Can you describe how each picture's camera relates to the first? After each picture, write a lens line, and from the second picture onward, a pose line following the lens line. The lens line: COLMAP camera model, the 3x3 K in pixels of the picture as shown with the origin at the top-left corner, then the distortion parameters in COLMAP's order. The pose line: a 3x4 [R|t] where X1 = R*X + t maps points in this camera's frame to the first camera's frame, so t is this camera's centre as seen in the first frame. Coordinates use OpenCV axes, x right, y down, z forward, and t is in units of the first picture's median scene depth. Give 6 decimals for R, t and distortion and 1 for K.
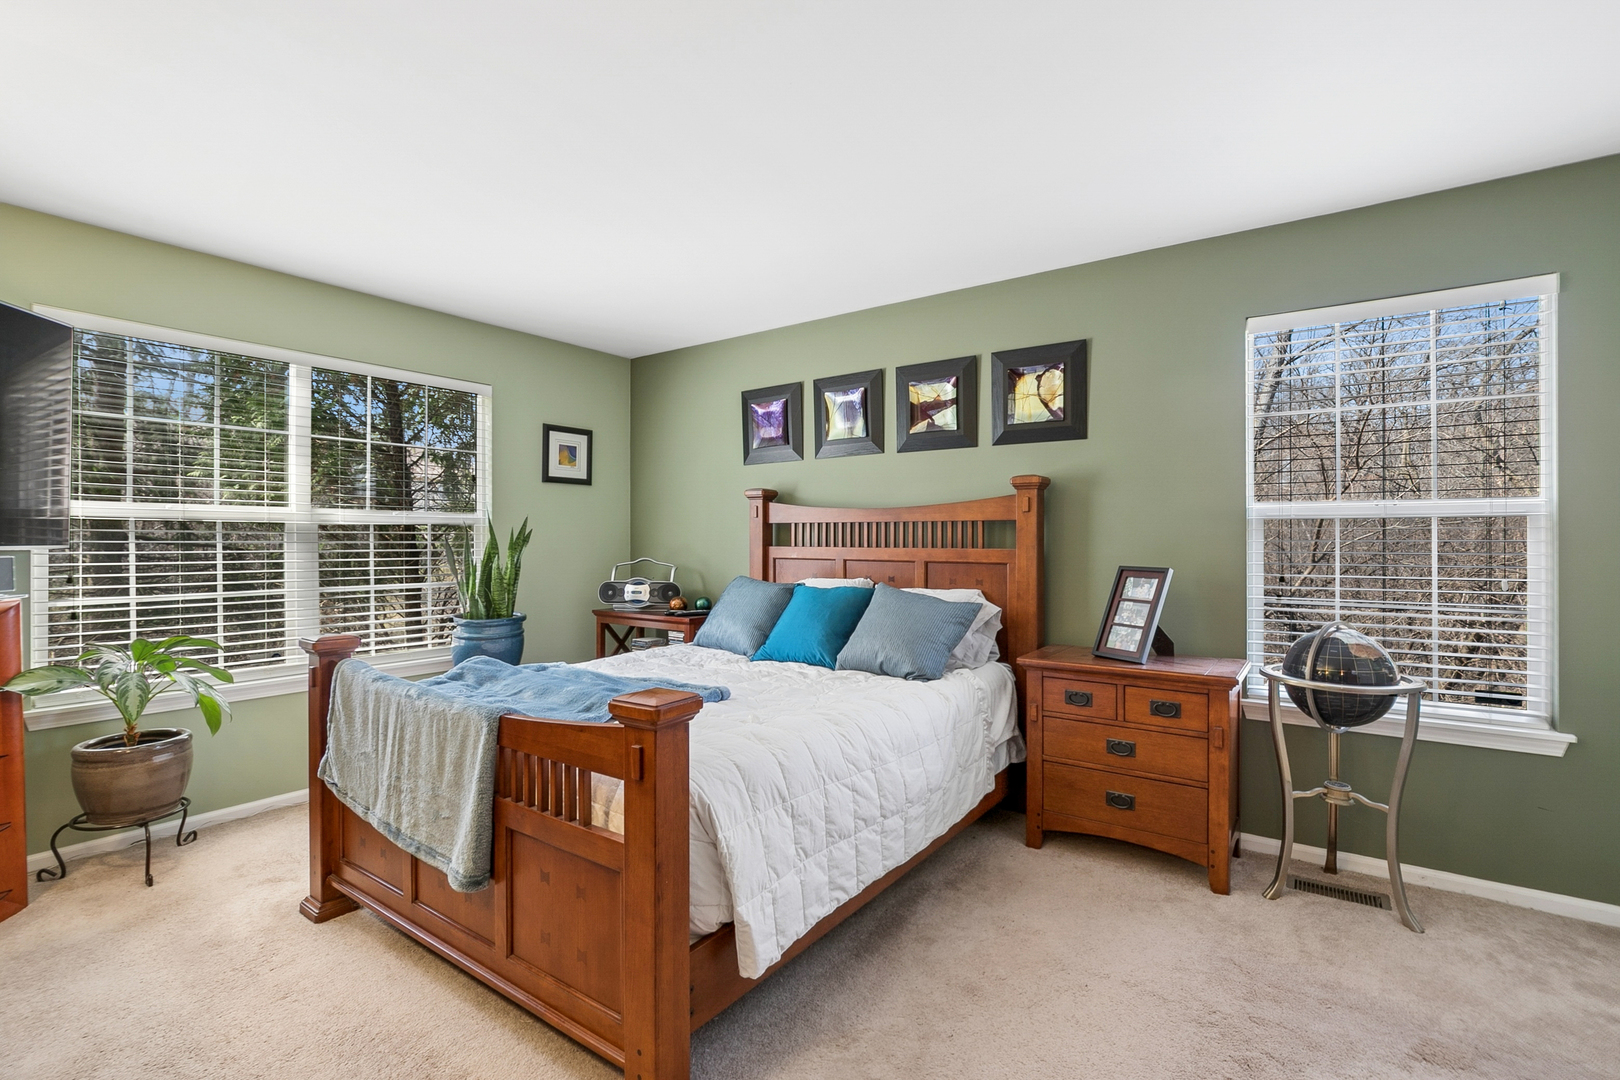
lens RADIAL K [[733.0, 0, 811.2], [0, 733.0, 537.1], [0, 0, 1]] dist [-0.015748, 0.004871]
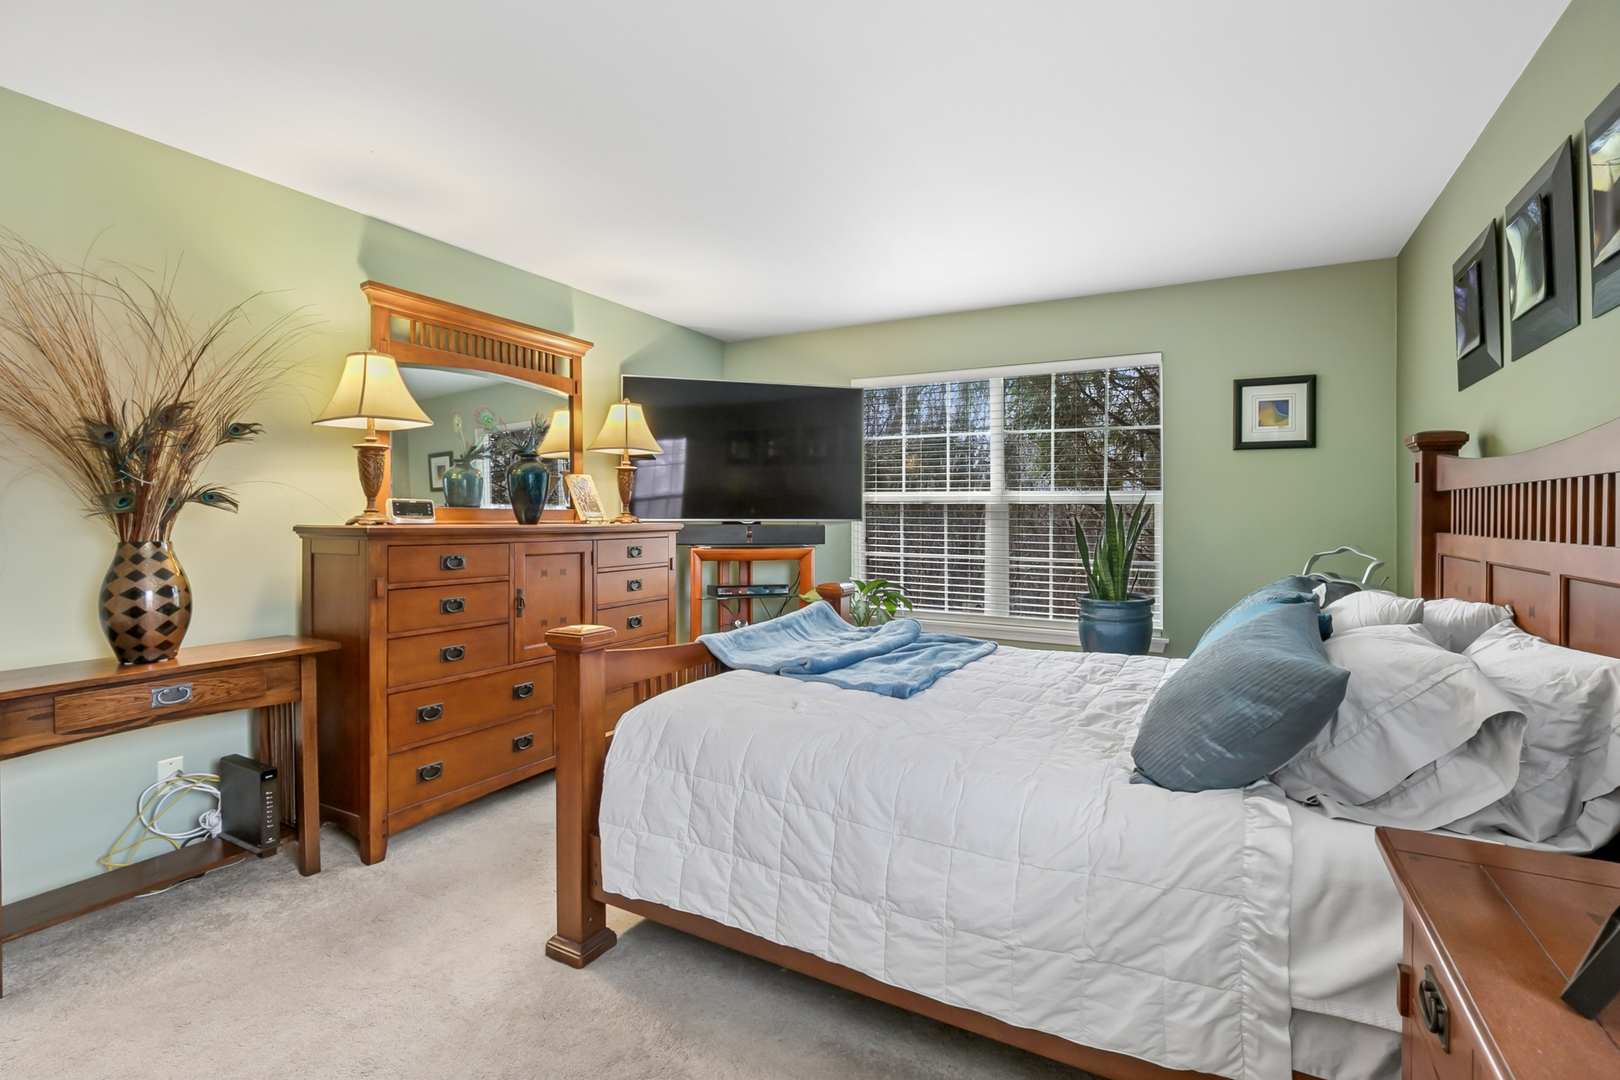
lens RADIAL K [[733.0, 0, 831.4], [0, 733.0, 517.6], [0, 0, 1]] dist [-0.015748, 0.004871]
pose [[0.146315, 0.005407, -0.989223, 0.434237], [0.000298, 0.999985, 0.005510, -0.002028], [0.989238, -0.001101, 0.146311, 0.454377]]
